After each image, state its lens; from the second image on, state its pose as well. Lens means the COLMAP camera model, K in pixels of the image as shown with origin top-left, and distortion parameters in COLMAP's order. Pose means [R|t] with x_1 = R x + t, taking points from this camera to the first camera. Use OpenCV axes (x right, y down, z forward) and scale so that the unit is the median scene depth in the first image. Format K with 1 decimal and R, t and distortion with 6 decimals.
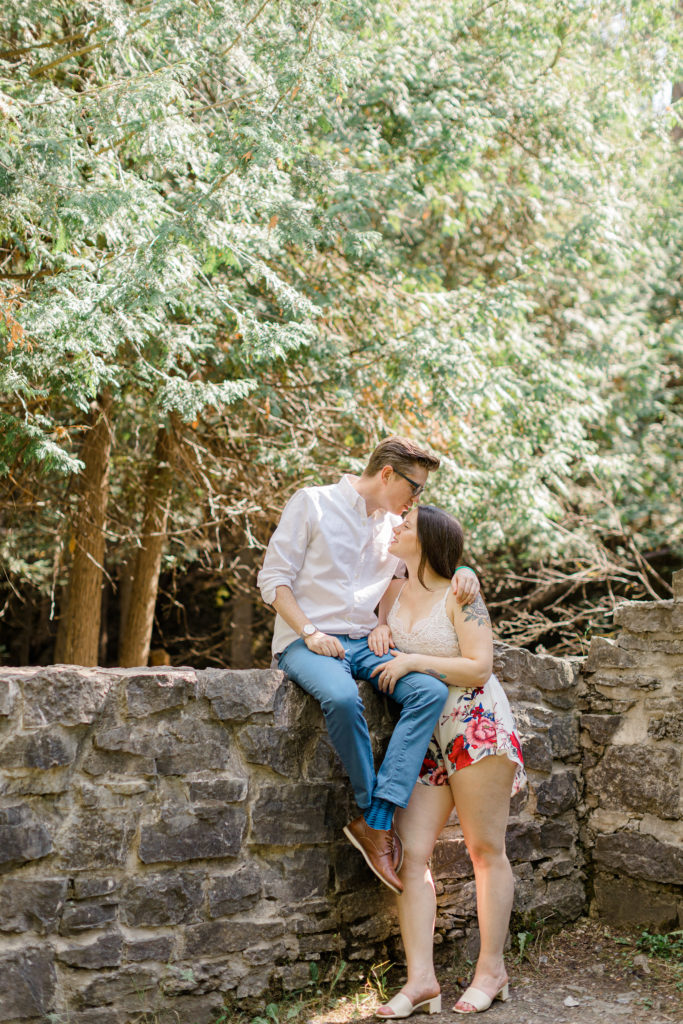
lens RADIAL K [[1497.9, 0, 347.1], [0, 1497.9, 514.0], [0, 0, 1]] dist [0.014583, 0.007604]
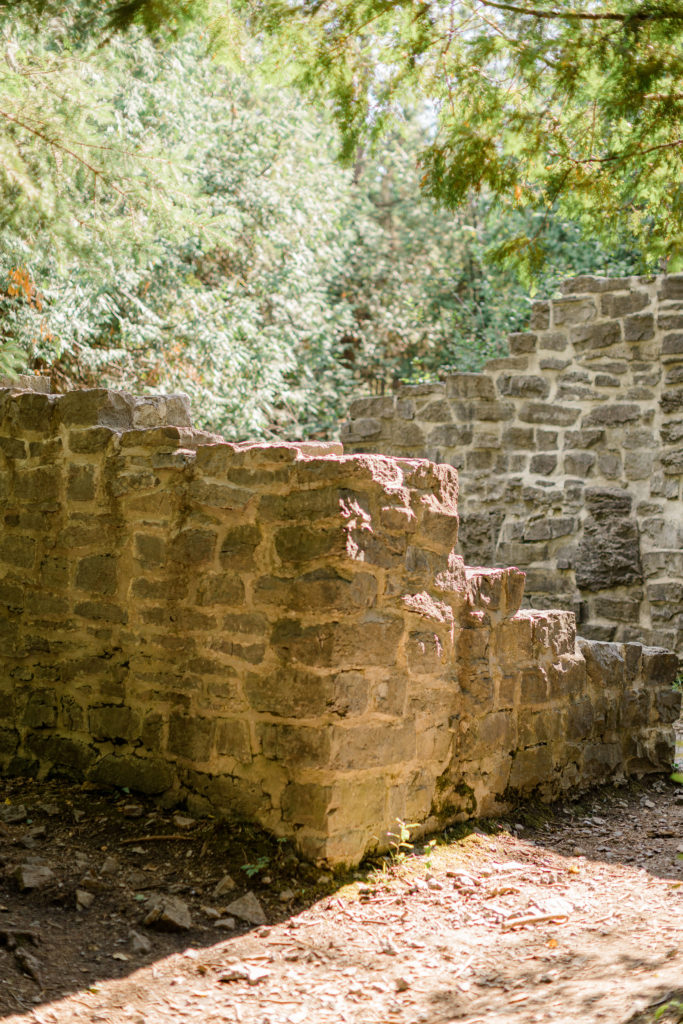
lens RADIAL K [[1469.4, 0, 341.5], [0, 1469.4, 512.0], [0, 0, 1]] dist [0.021963, 0.002210]
pose [[0.979778, 0.026765, 0.198291, -0.114093], [-0.037118, 0.998125, 0.048679, 0.016035], [-0.196616, -0.055055, 0.978934, -0.732007]]
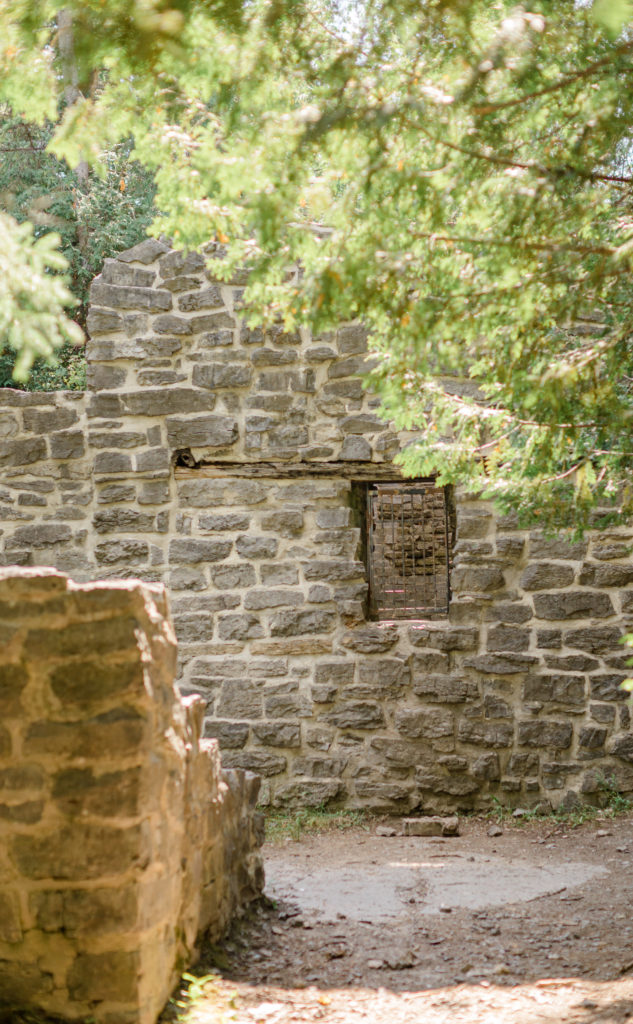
lens RADIAL K [[1572.4, 0, 319.3], [0, 1572.4, 525.6], [0, 0, 1]] dist [0.013769, -0.005471]
pose [[0.691148, 0.038284, 0.721699, -0.358711], [-0.014723, 0.999135, -0.038902, 0.022638], [-0.722563, 0.016261, 0.691113, -0.606954]]
